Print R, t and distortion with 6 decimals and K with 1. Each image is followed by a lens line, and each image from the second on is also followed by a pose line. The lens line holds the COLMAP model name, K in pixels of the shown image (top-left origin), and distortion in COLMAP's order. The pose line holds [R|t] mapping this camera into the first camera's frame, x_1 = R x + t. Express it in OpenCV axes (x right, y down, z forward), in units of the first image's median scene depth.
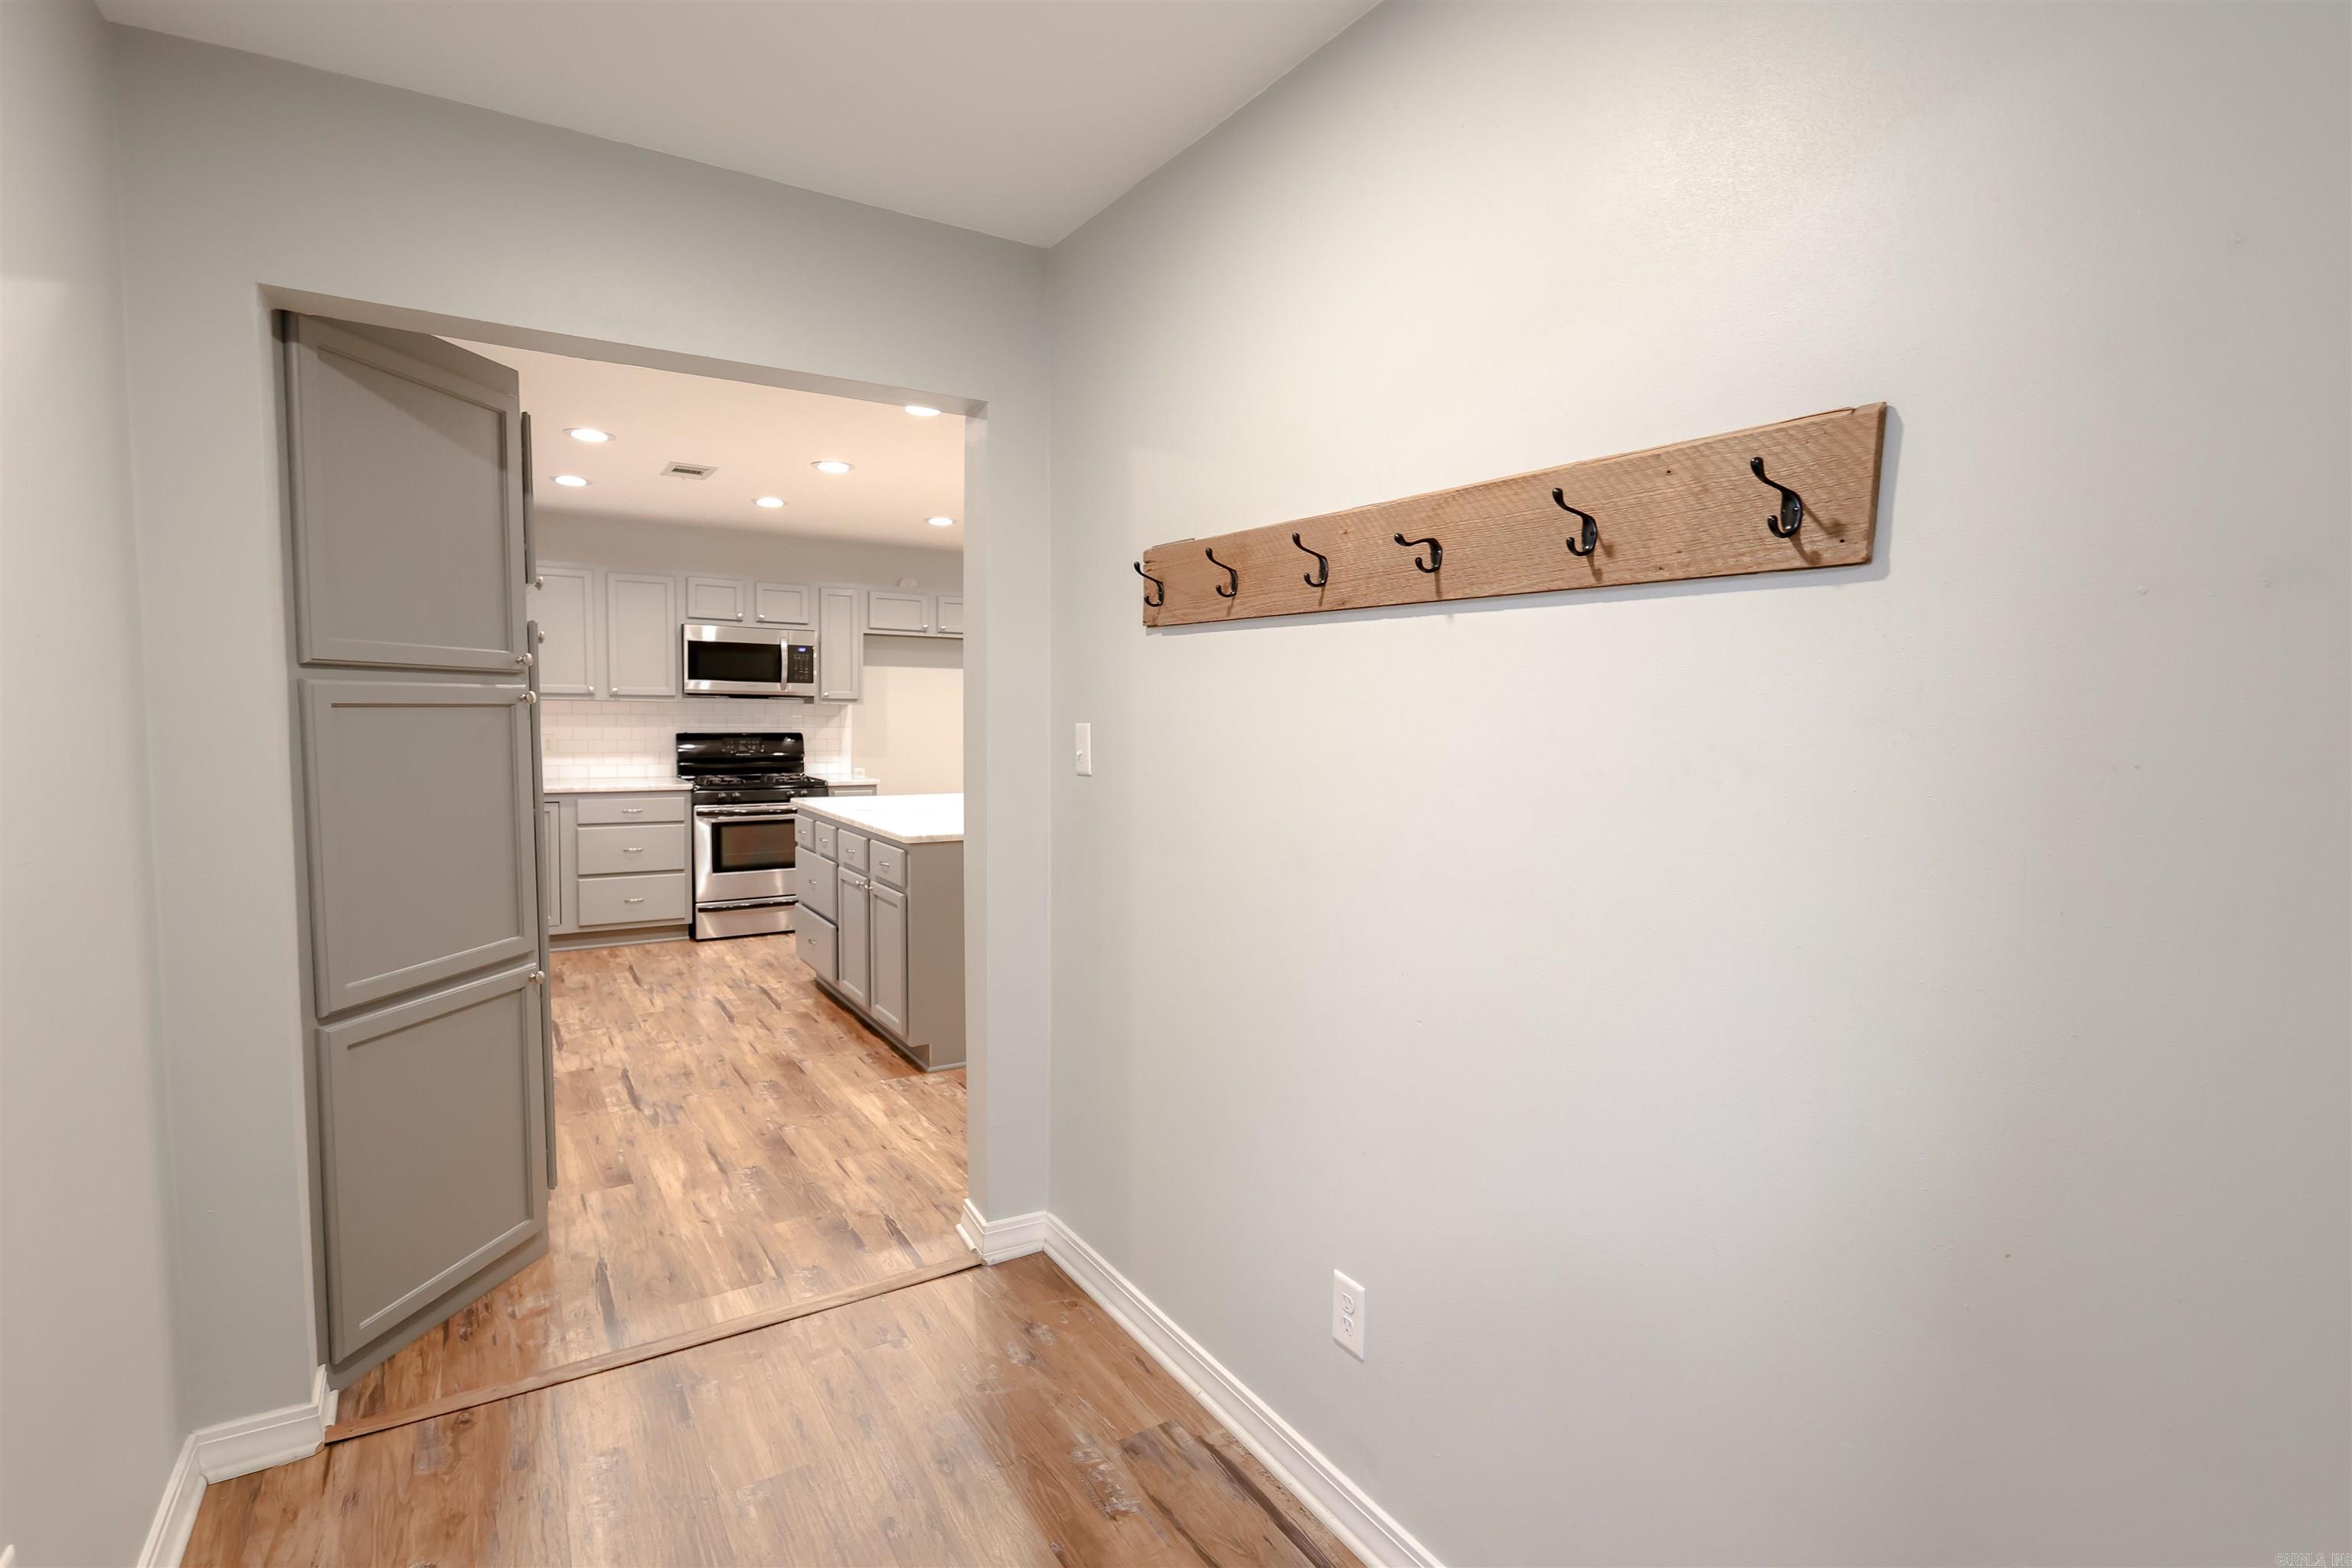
lens RADIAL K [[1116.7, 0, 1178.1], [0, 1116.7, 780.9], [0, 0, 1]] dist [0.001110, -0.000784]
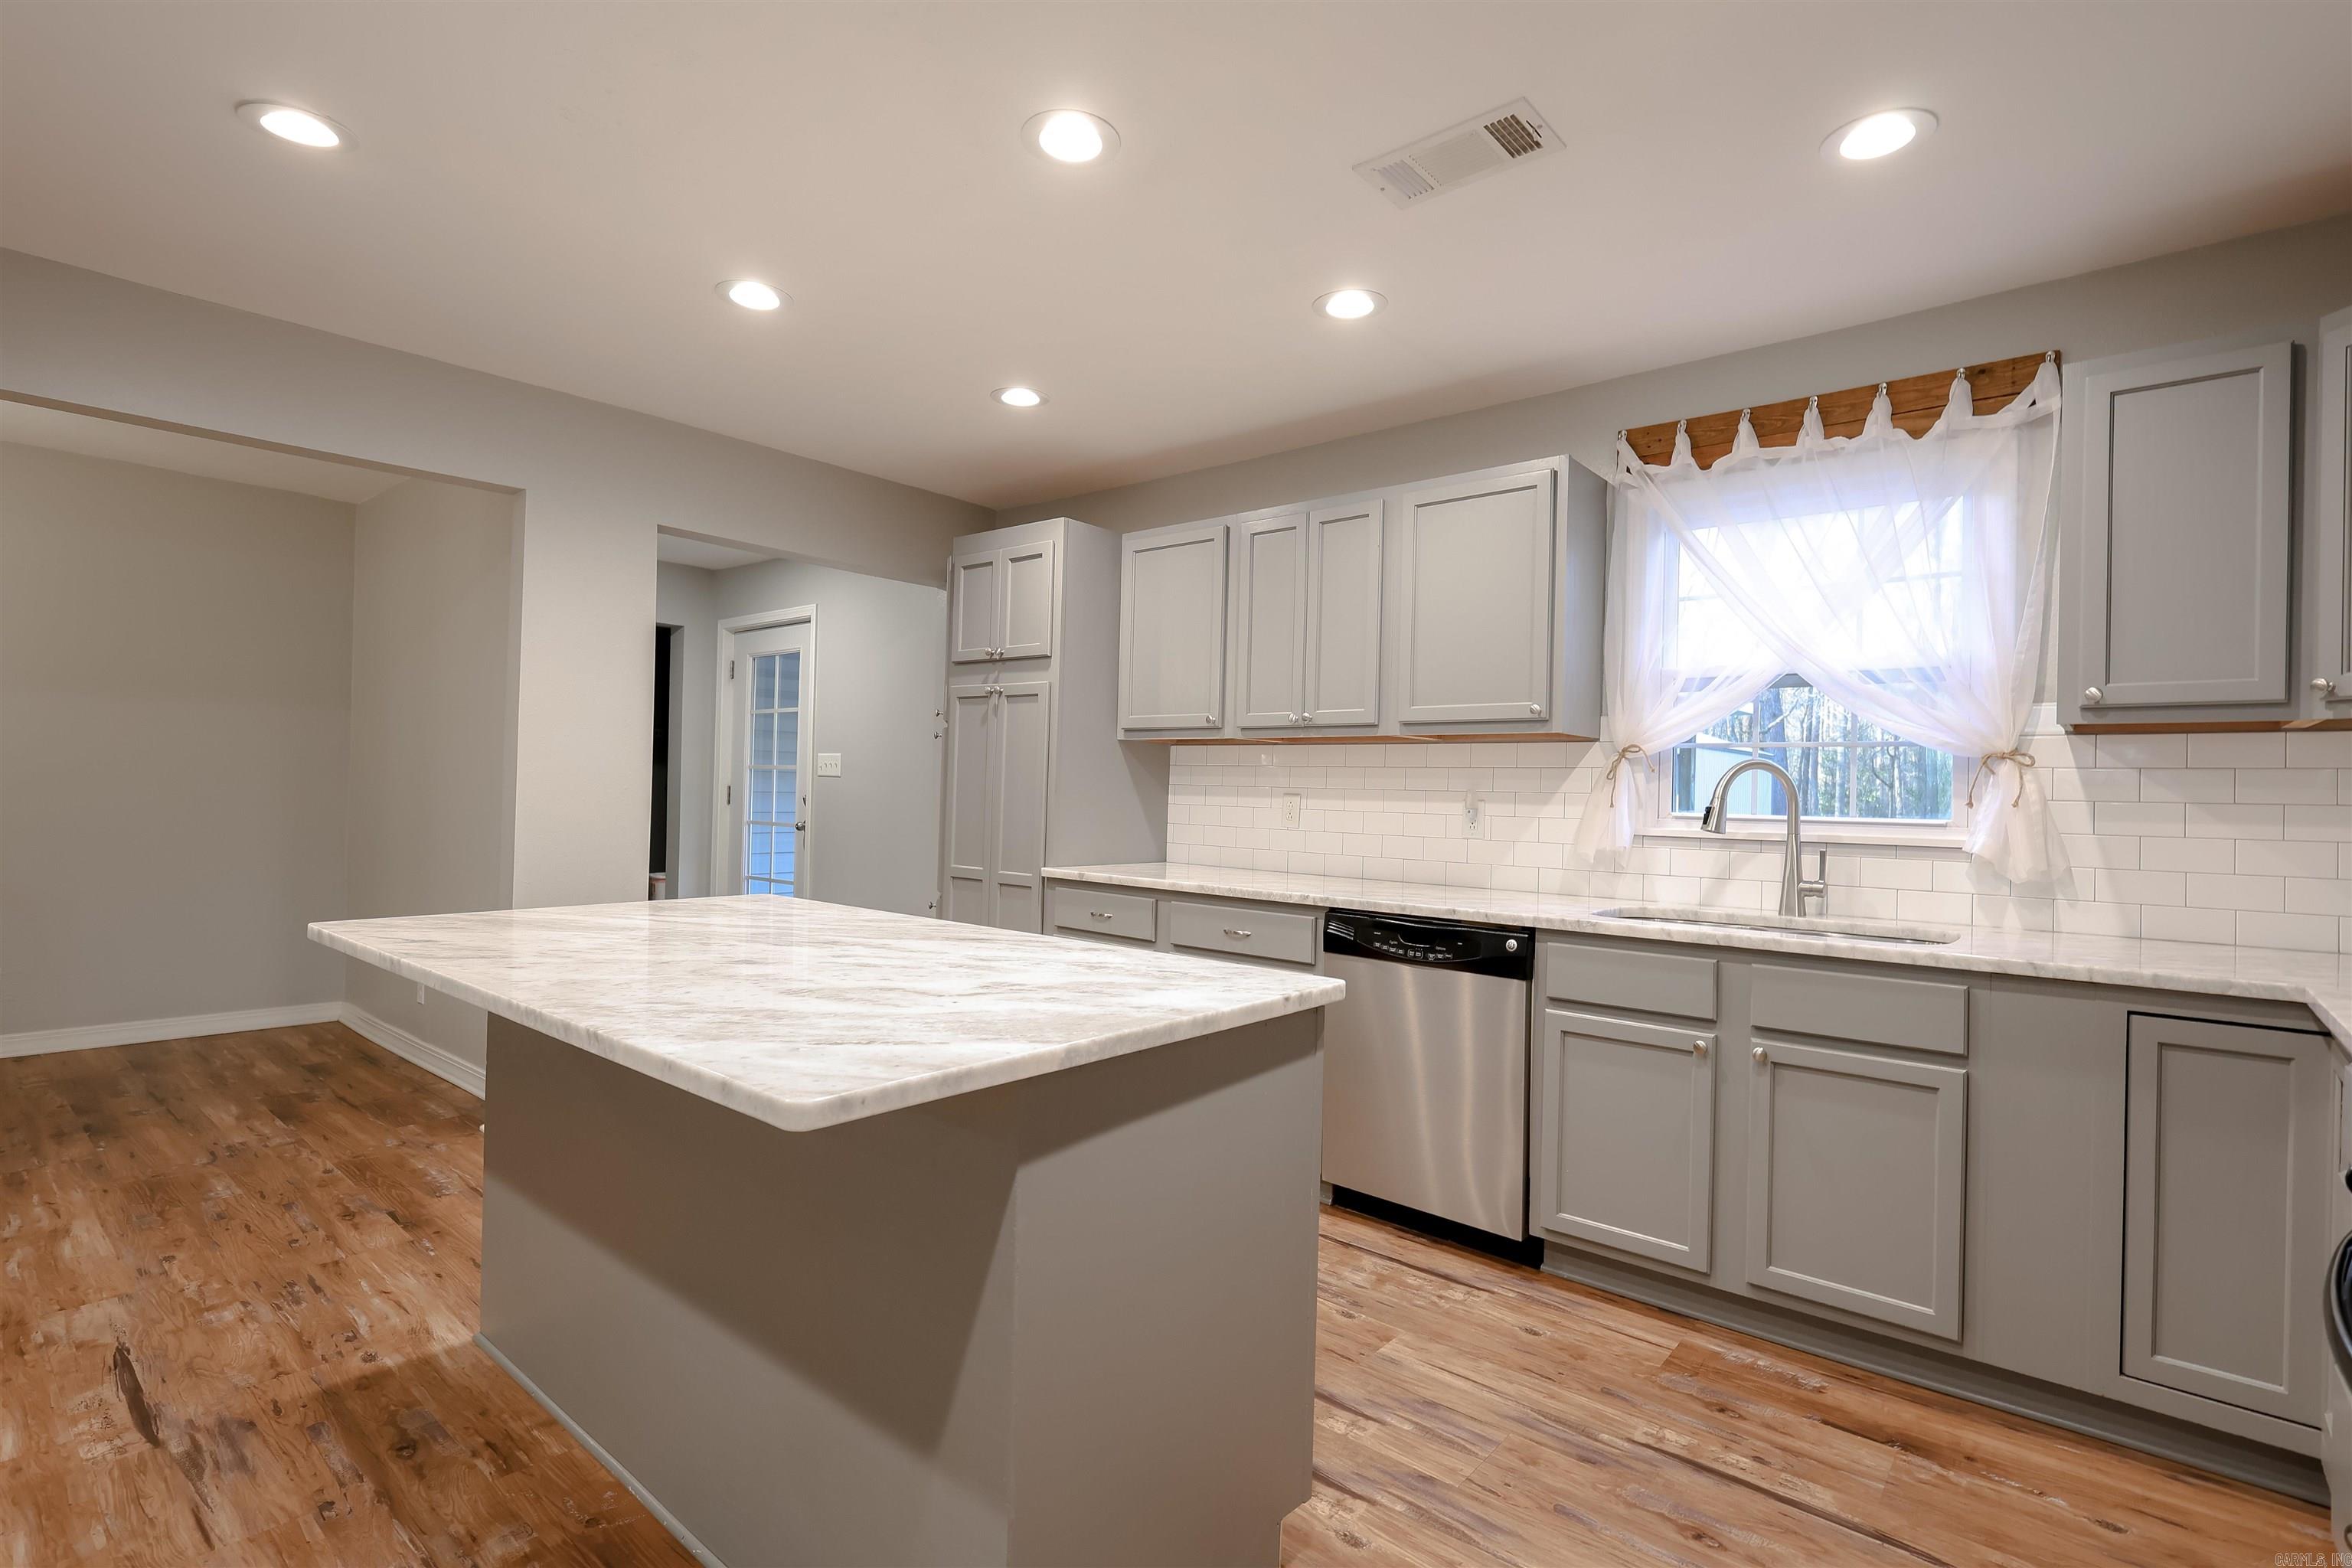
lens RADIAL K [[1116.7, 0, 1178.1], [0, 1116.7, 780.9], [0, 0, 1]] dist [0.001110, -0.000784]
pose [[-0.953519, -0.037389, -0.299005, -0.174742], [-0.055795, 0.997021, 0.053258, -0.046943], [0.296123, 0.067465, -0.952764, 1.101454]]
